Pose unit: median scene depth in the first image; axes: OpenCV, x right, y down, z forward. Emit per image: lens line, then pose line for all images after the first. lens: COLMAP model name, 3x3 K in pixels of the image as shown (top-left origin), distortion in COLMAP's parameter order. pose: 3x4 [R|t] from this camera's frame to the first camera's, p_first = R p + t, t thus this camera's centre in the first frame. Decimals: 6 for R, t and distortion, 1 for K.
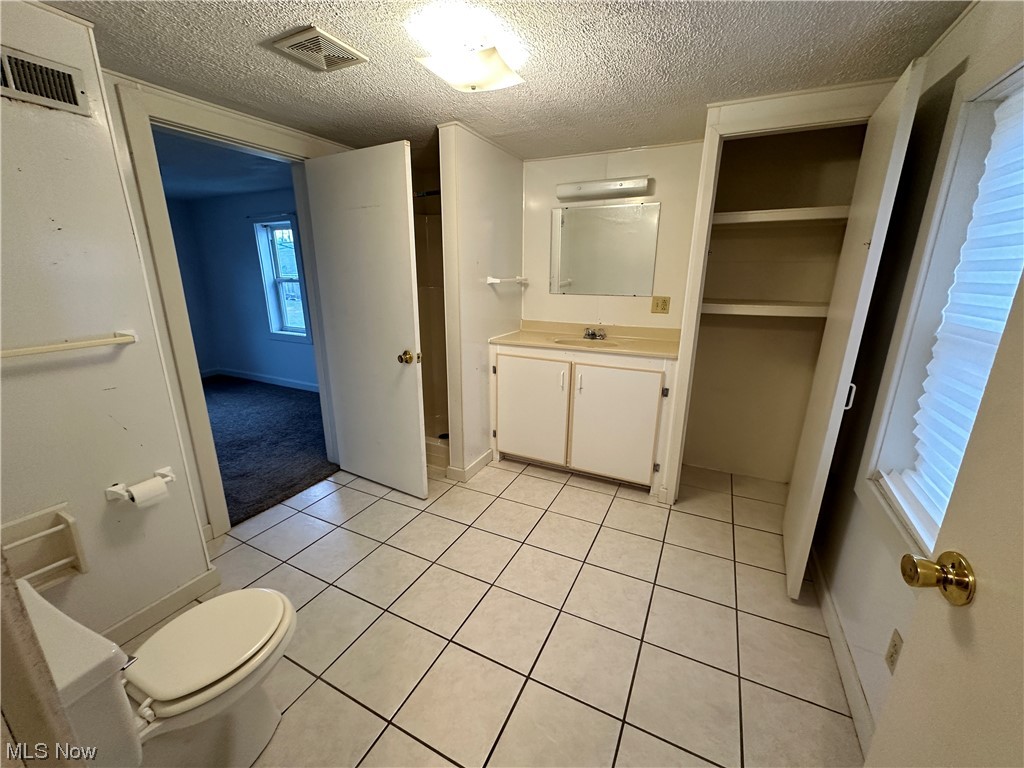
lens RADIAL K [[410.0, 0, 512.0], [0, 410.0, 384.0], [0, 0, 1]] dist [0.001025, 0.000015]
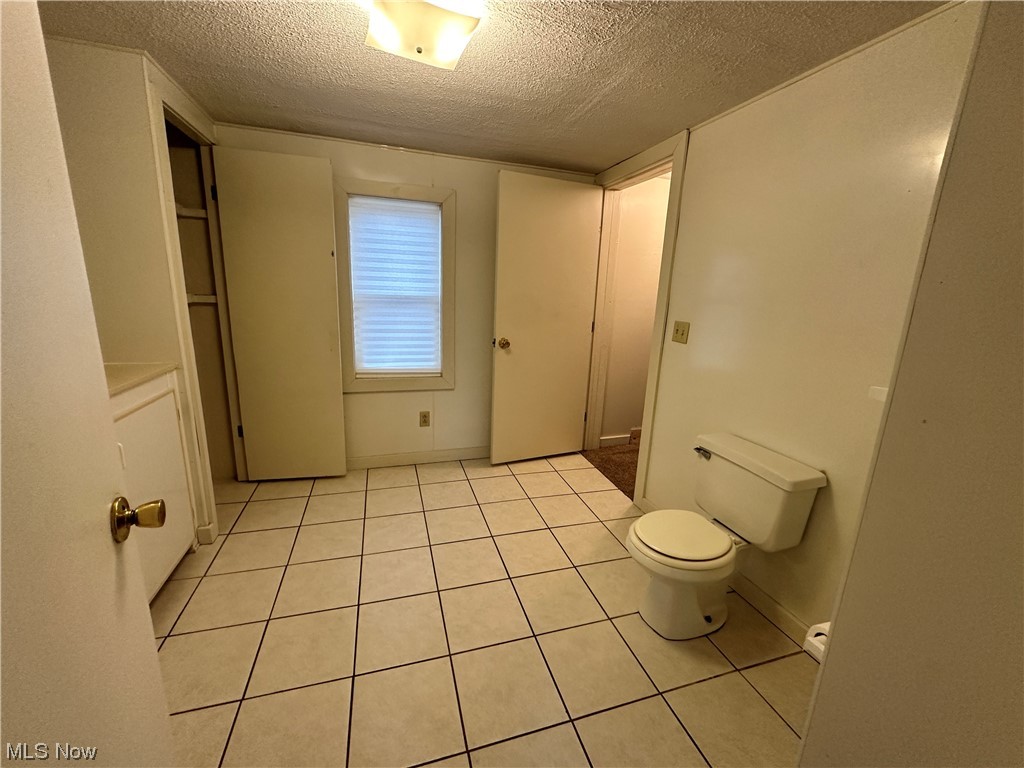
lens RADIAL K [[410.0, 0, 512.0], [0, 410.0, 384.0], [0, 0, 1]] dist [0.001025, 0.000015]
pose [[-0.700069, -0.184791, 0.689751, -0.821459], [0.155175, 0.903483, 0.399549, -0.341190], [-0.697011, 0.386744, -0.603825, 1.405021]]
